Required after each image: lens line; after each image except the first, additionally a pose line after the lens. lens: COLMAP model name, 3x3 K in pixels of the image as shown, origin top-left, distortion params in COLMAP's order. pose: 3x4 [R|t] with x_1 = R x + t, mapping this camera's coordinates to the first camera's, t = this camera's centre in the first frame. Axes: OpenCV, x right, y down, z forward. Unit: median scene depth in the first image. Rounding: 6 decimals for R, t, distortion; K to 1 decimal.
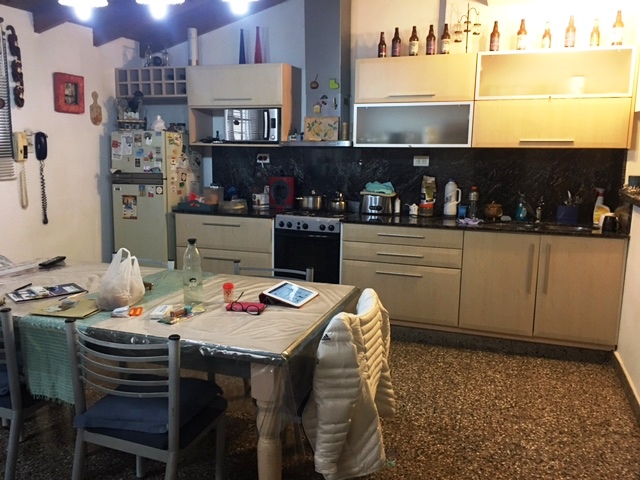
lens RADIAL K [[541.4, 0, 322.1], [0, 541.4, 239.3], [0, 0, 1]] dist [0.015329, 0.003876]
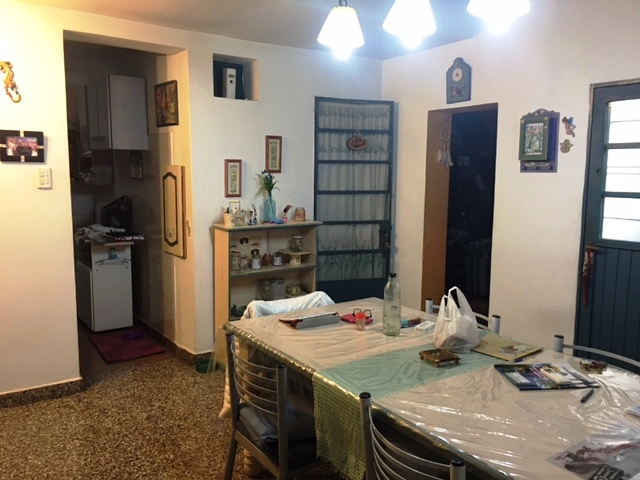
lens RADIAL K [[541.4, 0, 320.2], [0, 541.4, 239.3], [0, 0, 1]] dist [0.015329, 0.003876]
pose [[-0.812126, -0.092444, 0.576112, -0.364535], [0.080670, 0.960098, 0.267777, -0.178784], [-0.577878, 0.263943, -0.772263, 0.941558]]
